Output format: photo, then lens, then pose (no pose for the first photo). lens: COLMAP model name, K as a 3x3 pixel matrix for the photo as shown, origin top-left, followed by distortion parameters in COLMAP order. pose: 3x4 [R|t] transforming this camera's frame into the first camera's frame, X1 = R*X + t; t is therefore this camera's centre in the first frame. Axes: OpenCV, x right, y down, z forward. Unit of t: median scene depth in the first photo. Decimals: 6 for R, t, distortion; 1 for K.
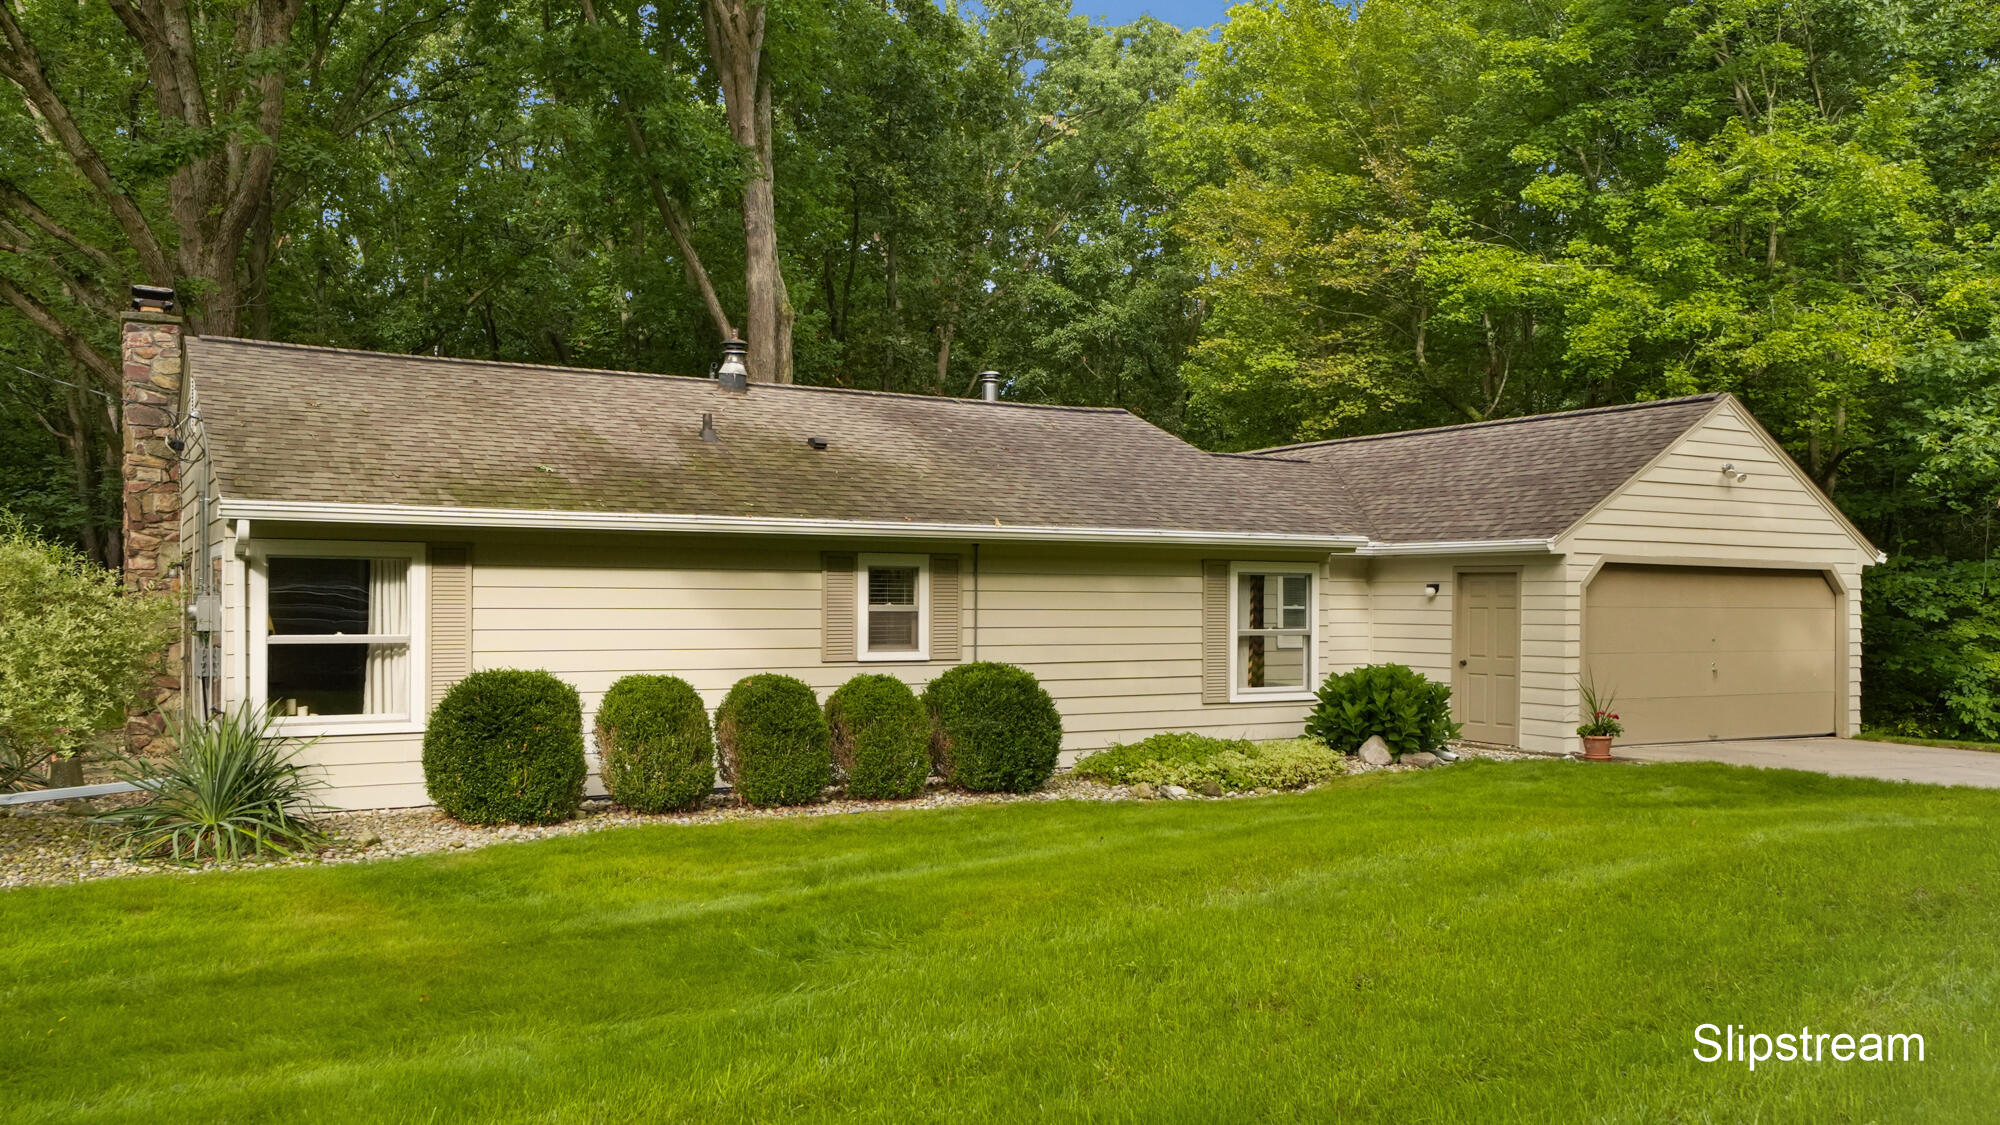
lens RADIAL K [[1444.9, 0, 998.5], [0, 1444.9, 566.4], [0, 0, 1]] dist [0.020821, -0.000808]
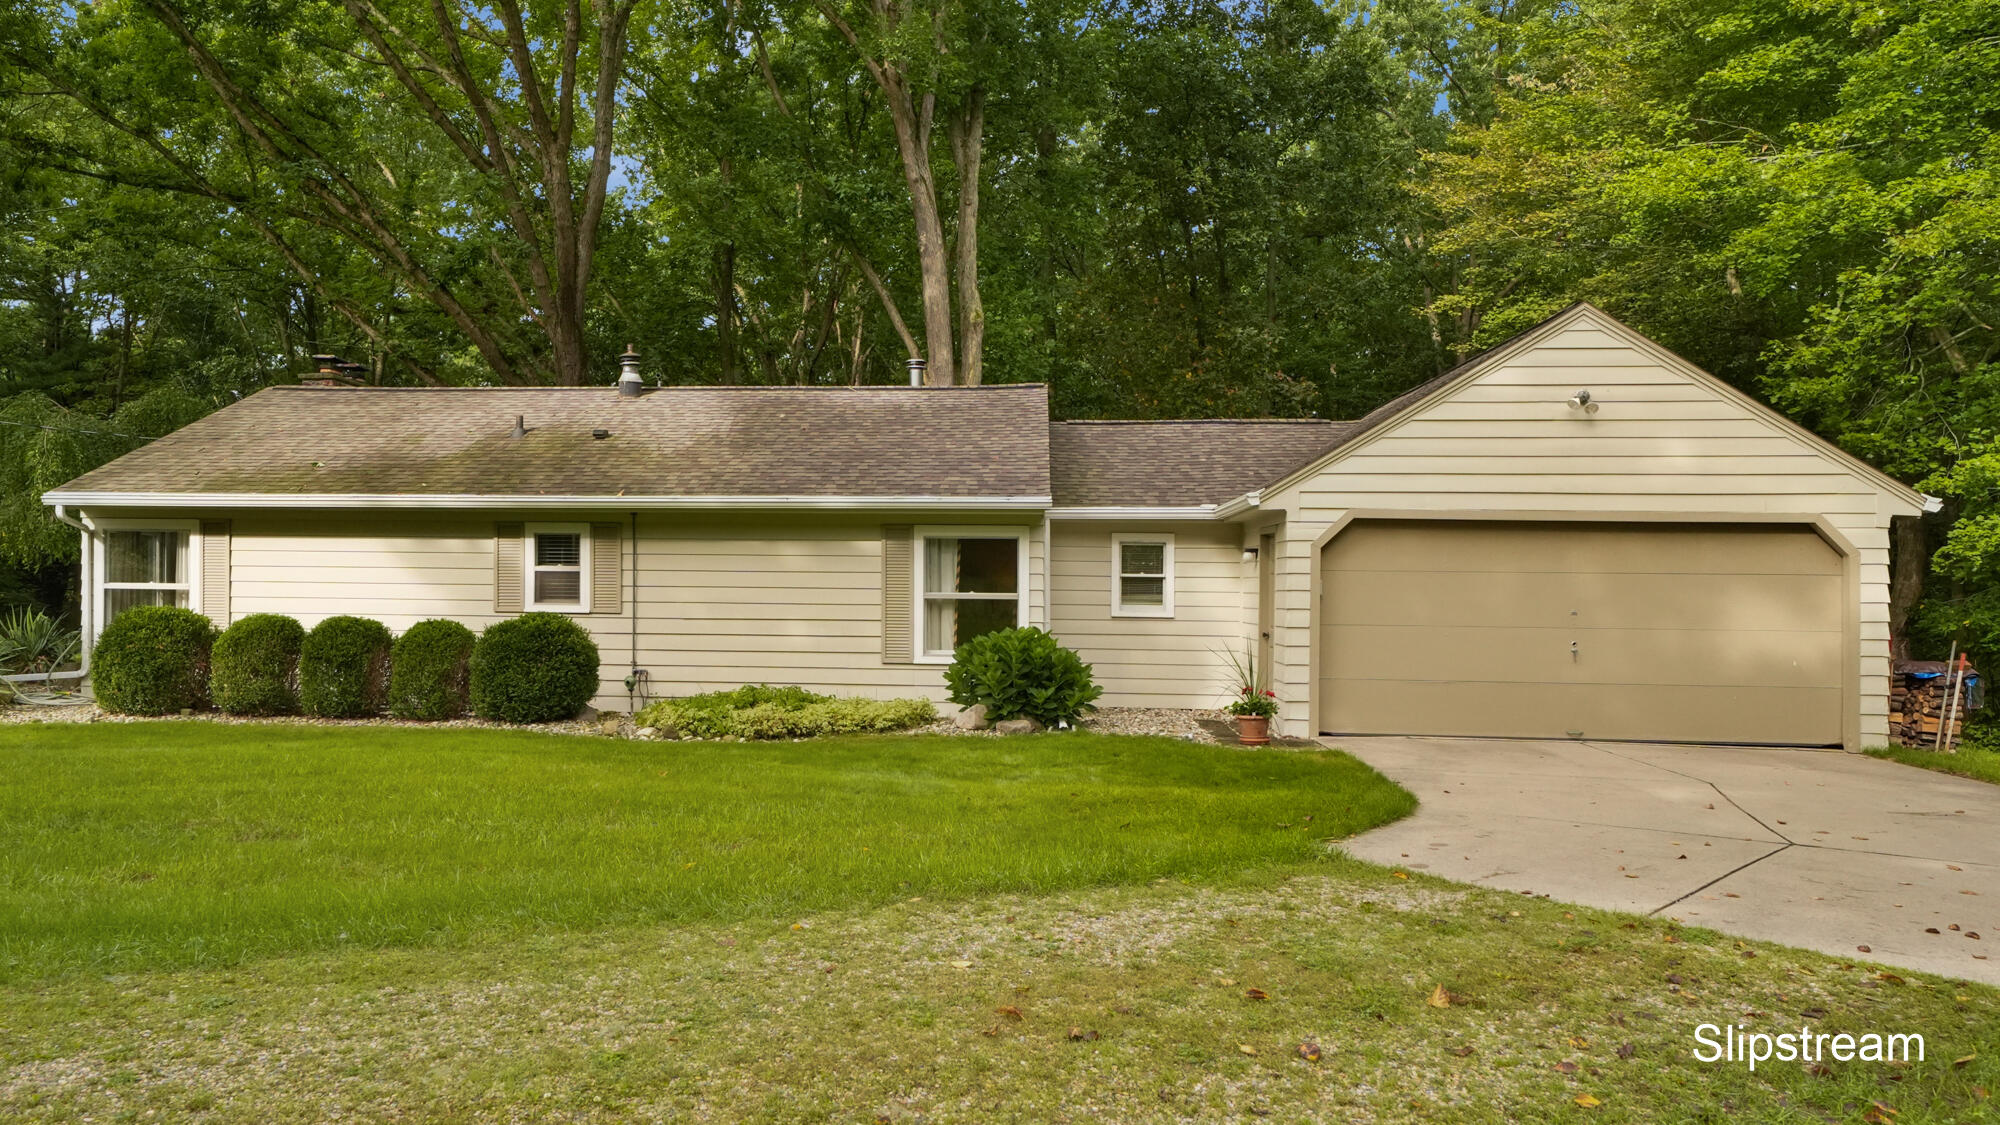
lens RADIAL K [[1318.4, 0, 999.6], [0, 1318.4, 567.2], [0, 0, 1]] dist [0.003691, 0.001006]
pose [[0.833022, -0.004742, -0.553220, 0.733761], [0.007251, 0.999971, 0.002346, 0.024894], [0.553193, -0.005965, 0.833032, 0.260651]]
